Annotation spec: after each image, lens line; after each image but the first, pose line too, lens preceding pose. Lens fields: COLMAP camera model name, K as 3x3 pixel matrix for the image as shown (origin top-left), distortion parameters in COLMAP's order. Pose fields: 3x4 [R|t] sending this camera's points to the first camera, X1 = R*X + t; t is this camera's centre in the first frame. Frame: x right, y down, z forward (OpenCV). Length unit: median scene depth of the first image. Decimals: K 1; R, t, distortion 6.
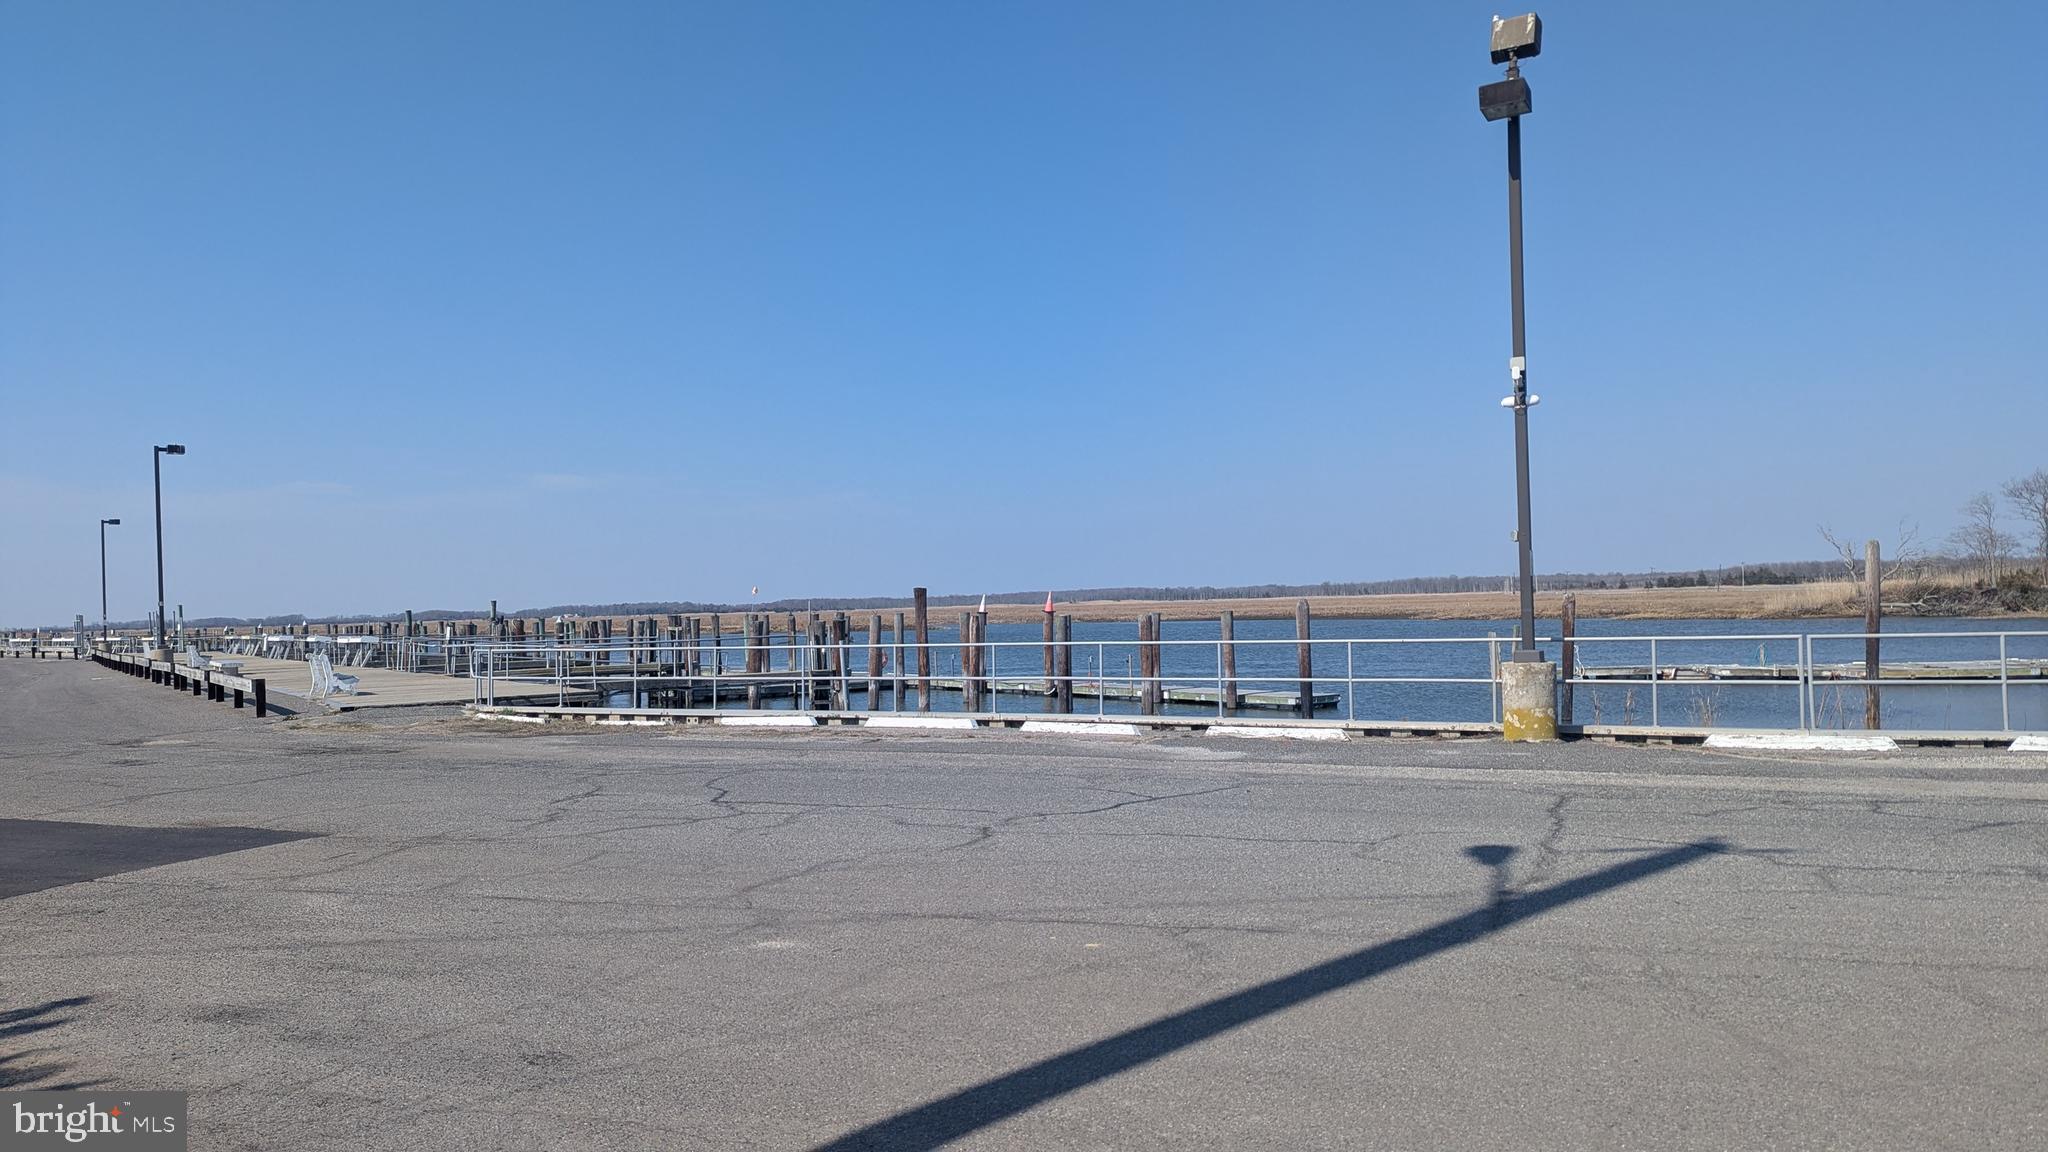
lens RADIAL K [[1427.2, 0, 1014.4], [0, 1427.2, 581.5], [0, 0, 1]] dist [0.083101, -0.083285]
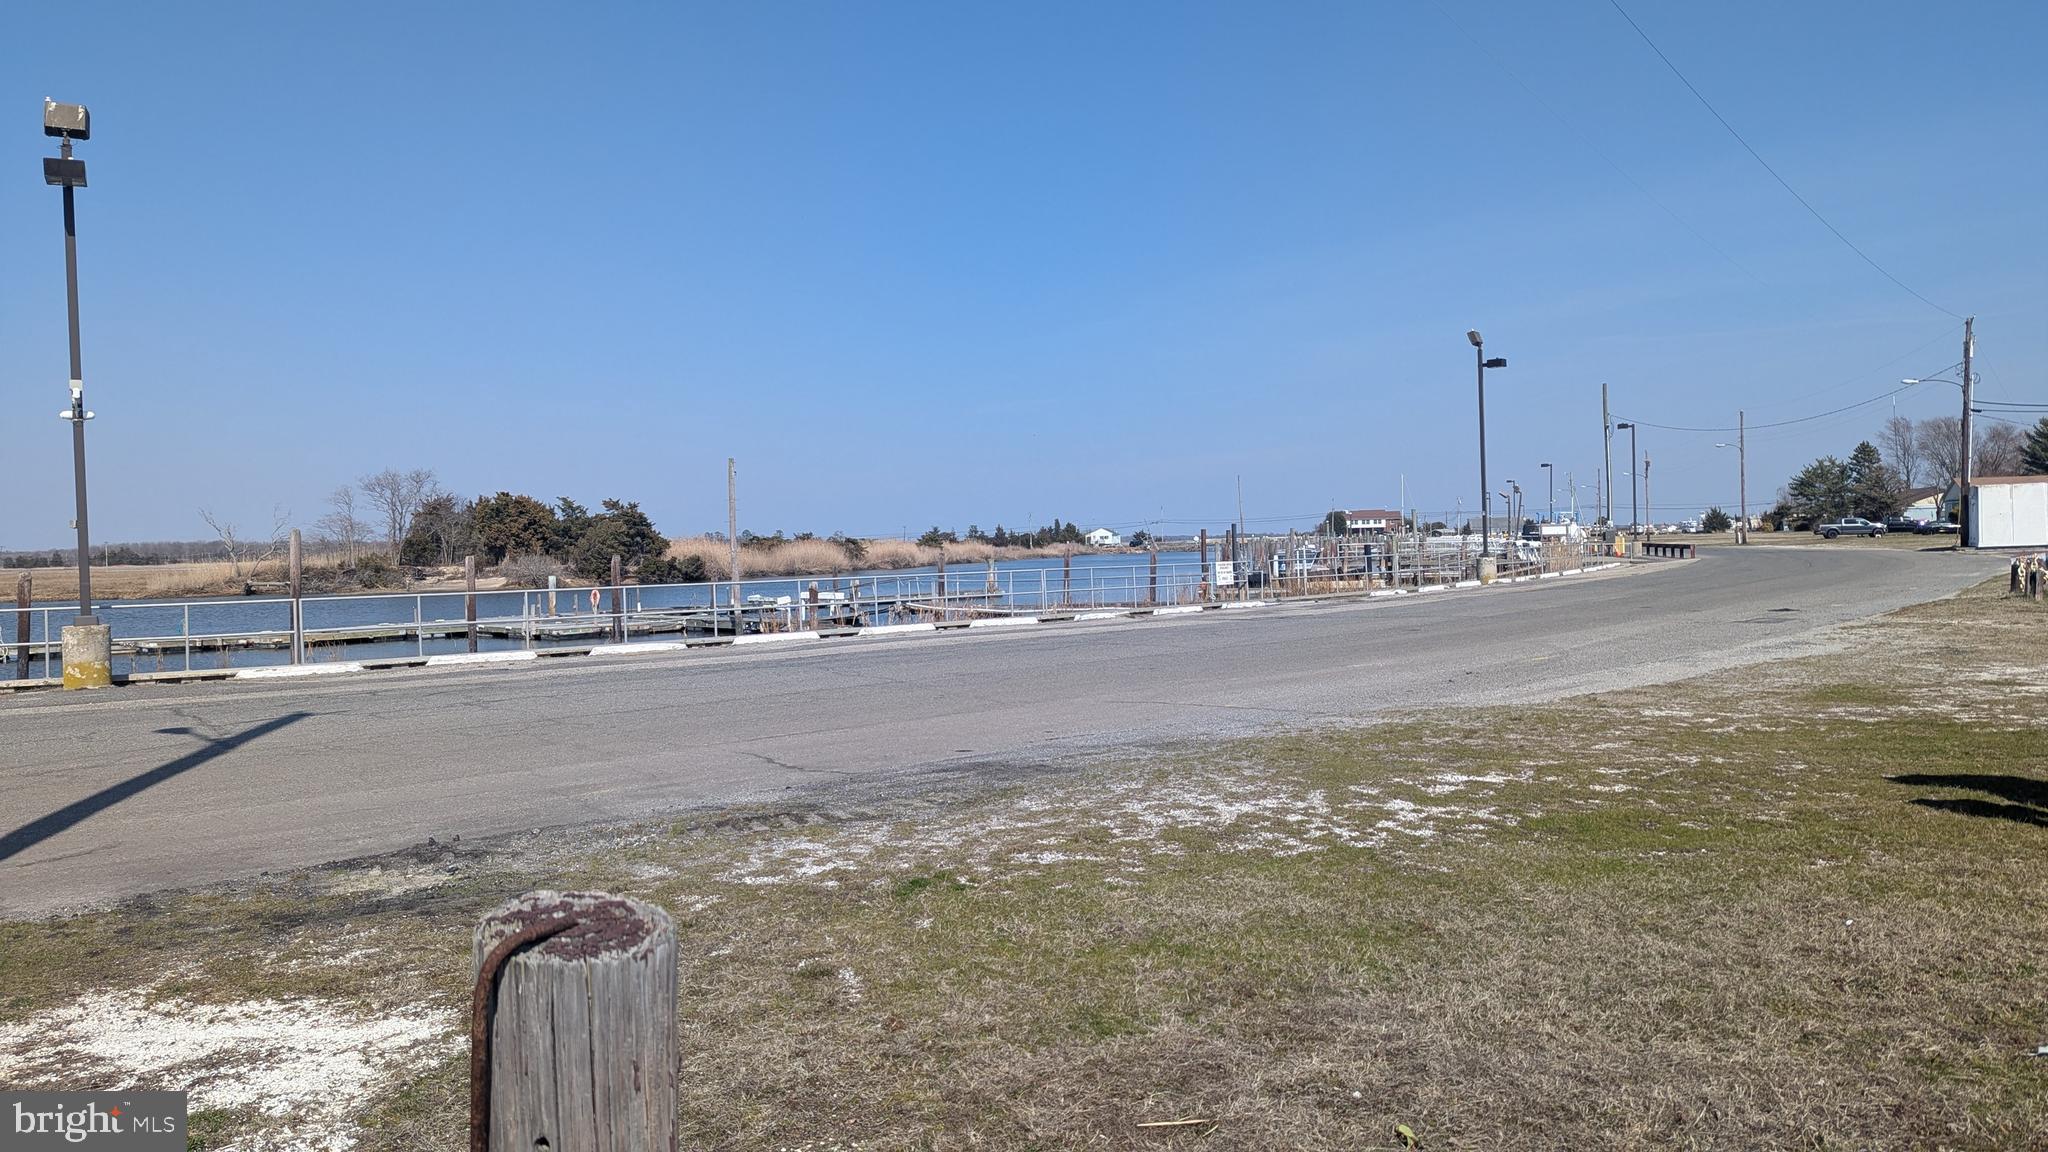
lens RADIAL K [[1427.2, 0, 1014.4], [0, 1427.2, 581.5], [0, 0, 1]] dist [0.083101, -0.083285]
pose [[0.516873, -0.007944, 0.856025, -0.305767], [-0.003341, 0.999931, 0.011297, 0.000810], [-0.856055, -0.008699, 0.516811, -0.338568]]
